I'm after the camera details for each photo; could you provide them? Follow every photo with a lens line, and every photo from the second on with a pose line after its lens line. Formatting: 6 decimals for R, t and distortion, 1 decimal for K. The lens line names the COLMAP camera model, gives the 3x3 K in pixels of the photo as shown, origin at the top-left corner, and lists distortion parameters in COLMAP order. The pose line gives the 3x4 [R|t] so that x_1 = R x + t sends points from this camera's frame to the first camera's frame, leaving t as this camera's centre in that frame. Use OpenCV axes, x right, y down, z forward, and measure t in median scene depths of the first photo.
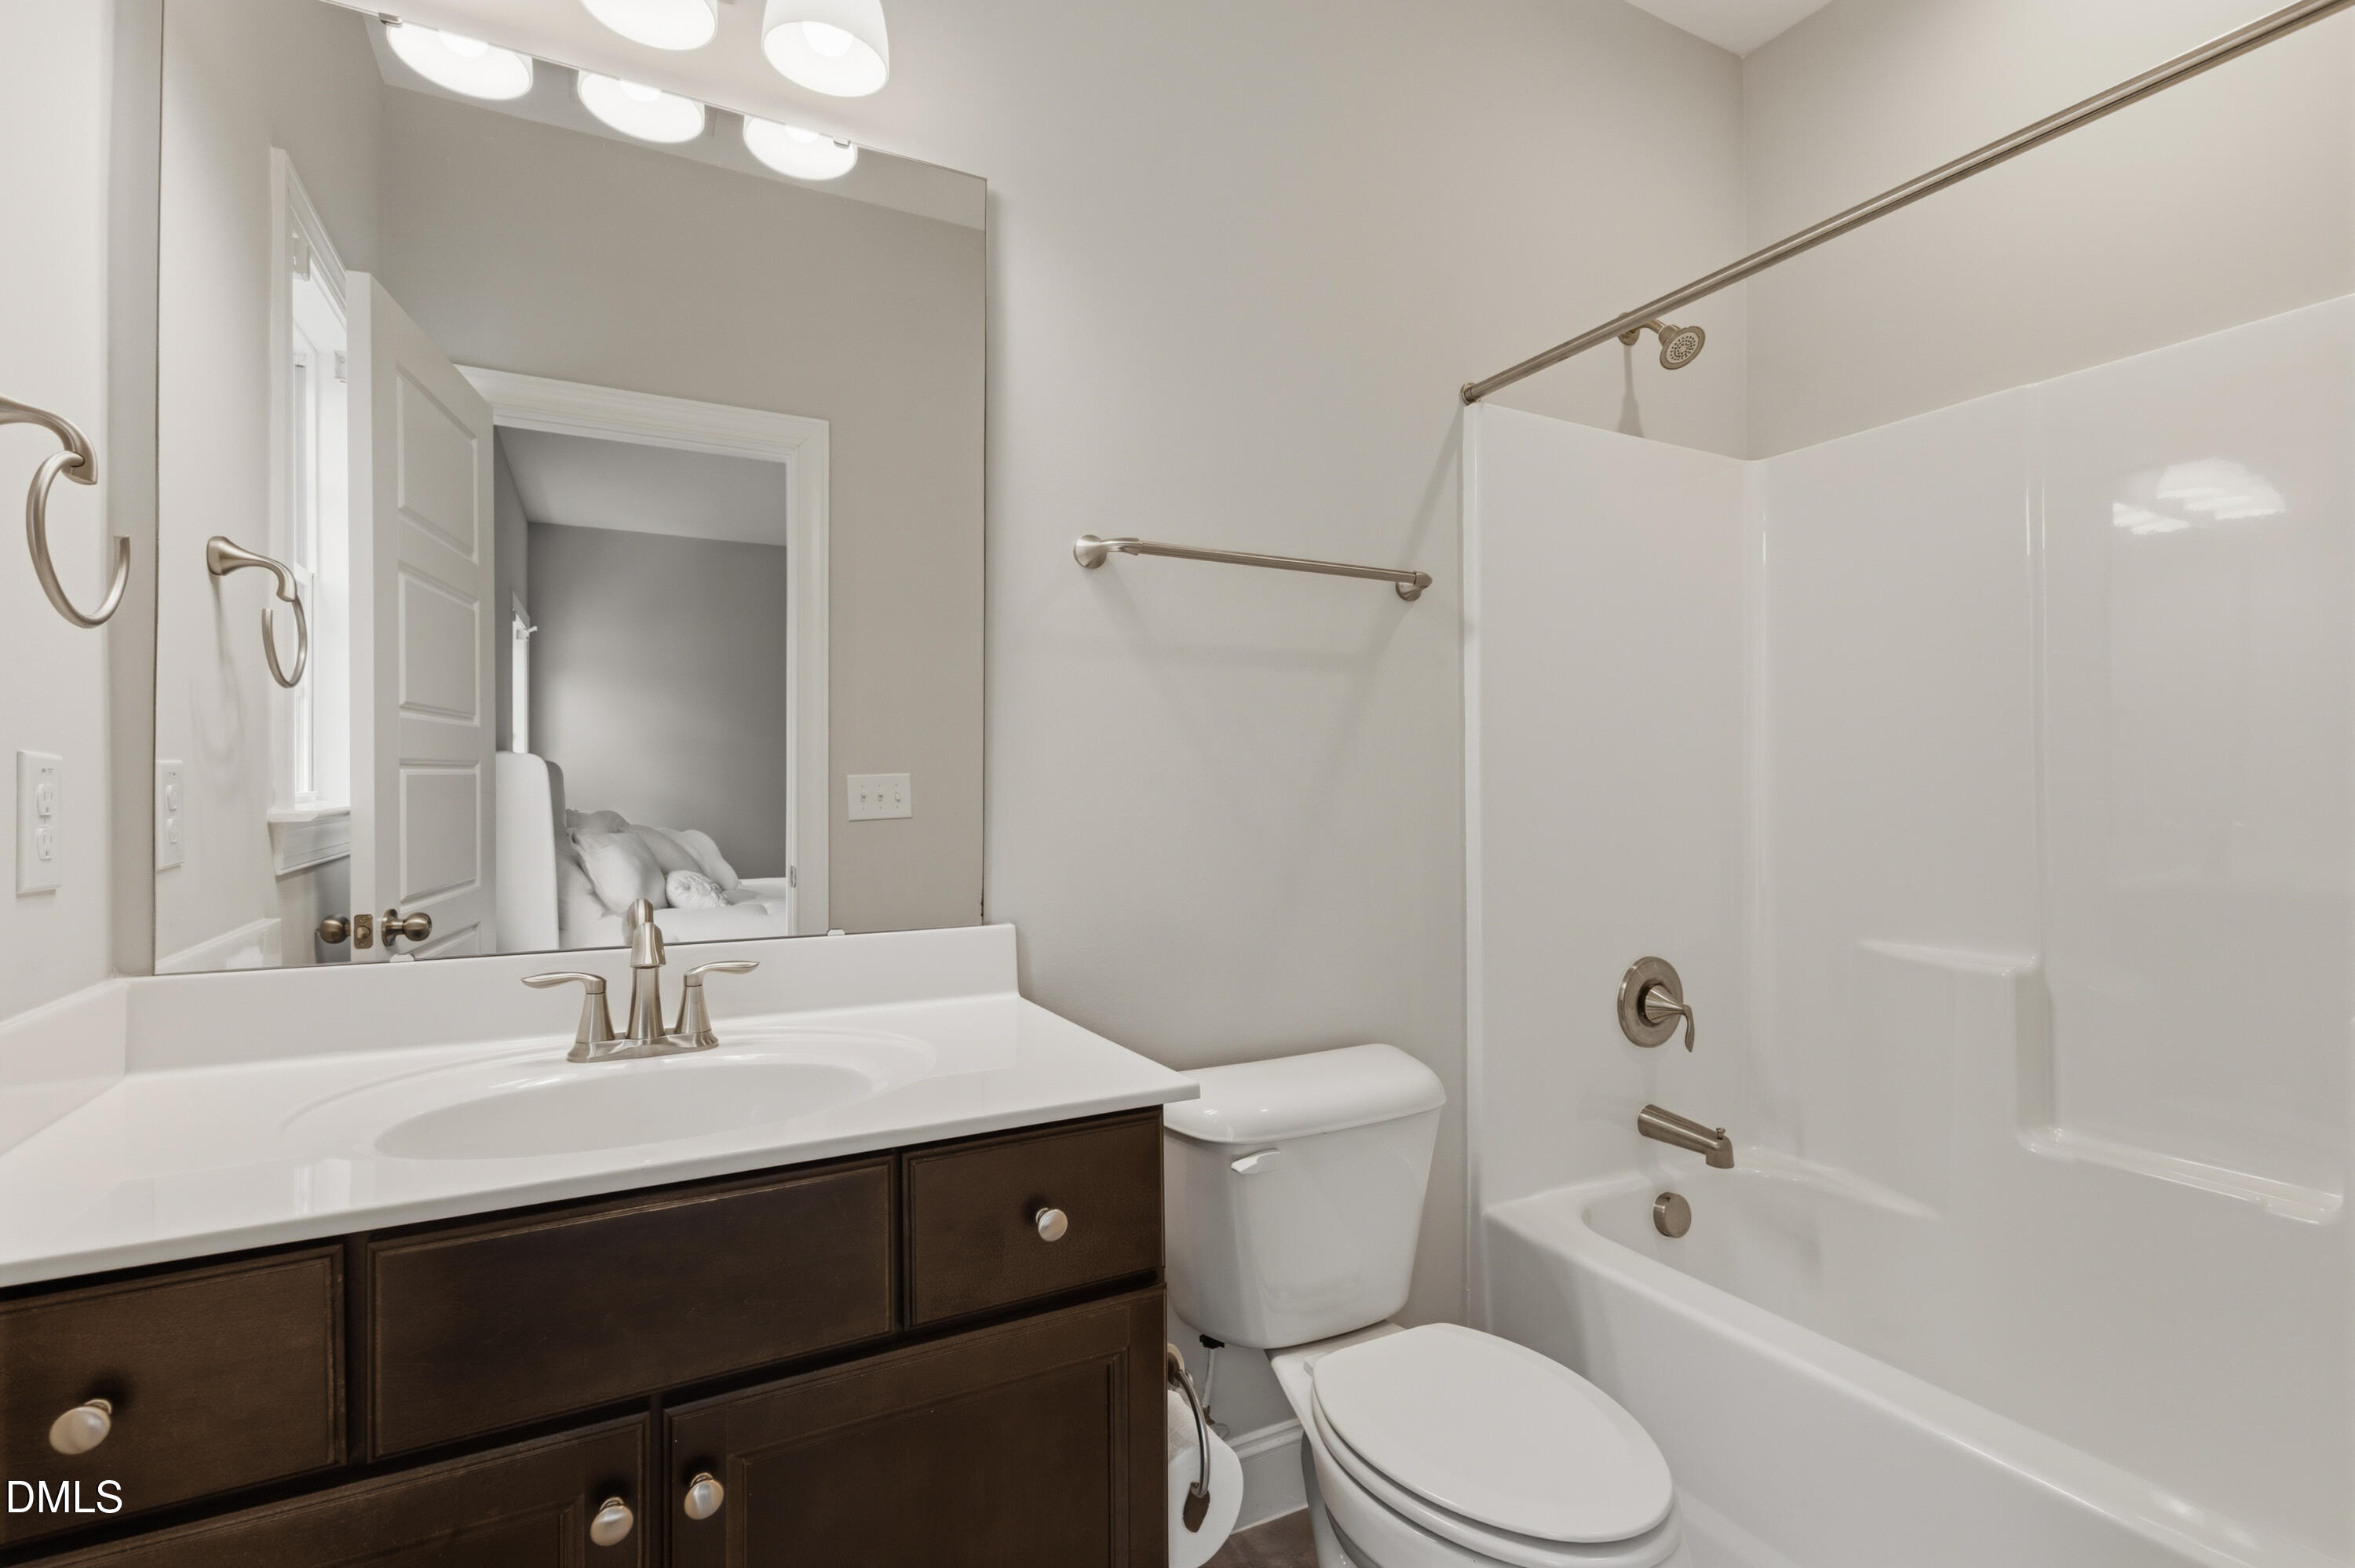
lens RADIAL K [[1080.6, 0, 1176.7], [0, 1080.6, 789.2], [0, 0, 1]] dist [0.003014, 0.000060]
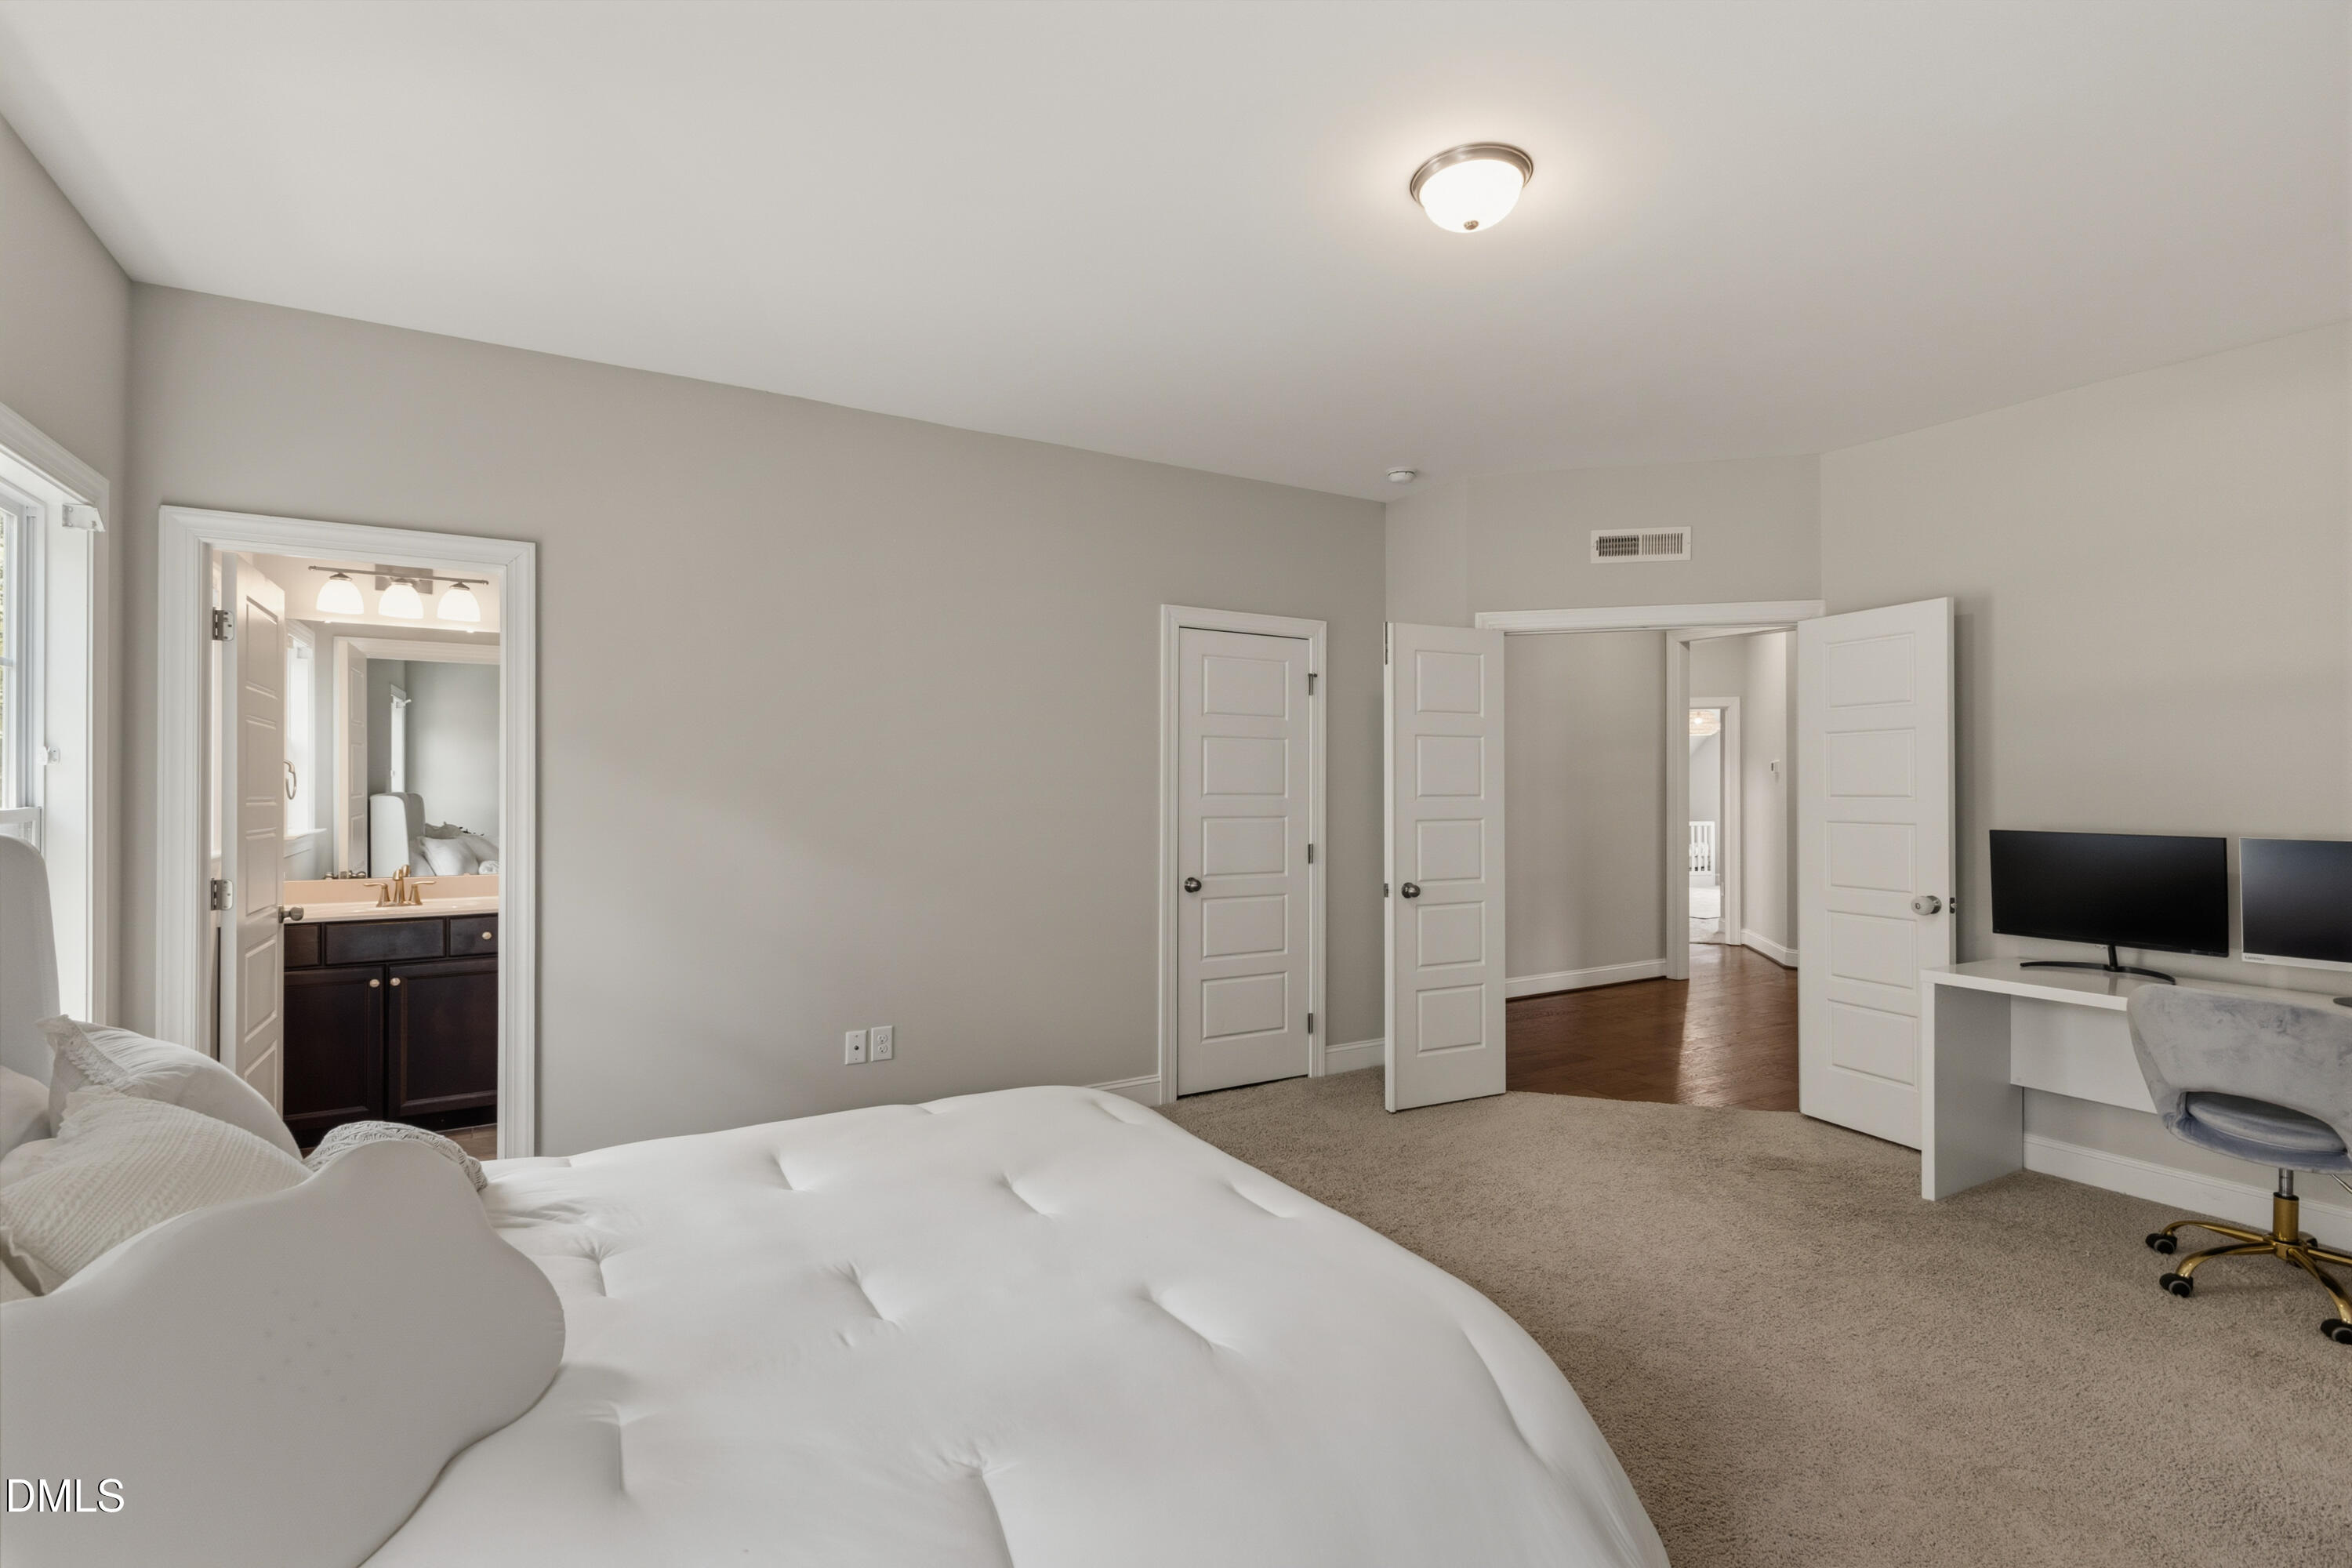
lens RADIAL K [[1079.3, 0, 1186.6], [0, 1079.3, 791.0], [0, 0, 1]] dist [0.003014, 0.000060]
pose [[0.997987, 0.004587, 0.063256, 1.812970], [-0.004737, 0.999986, 0.002228, -0.150016], [-0.063245, -0.002523, 0.997995, -2.635826]]
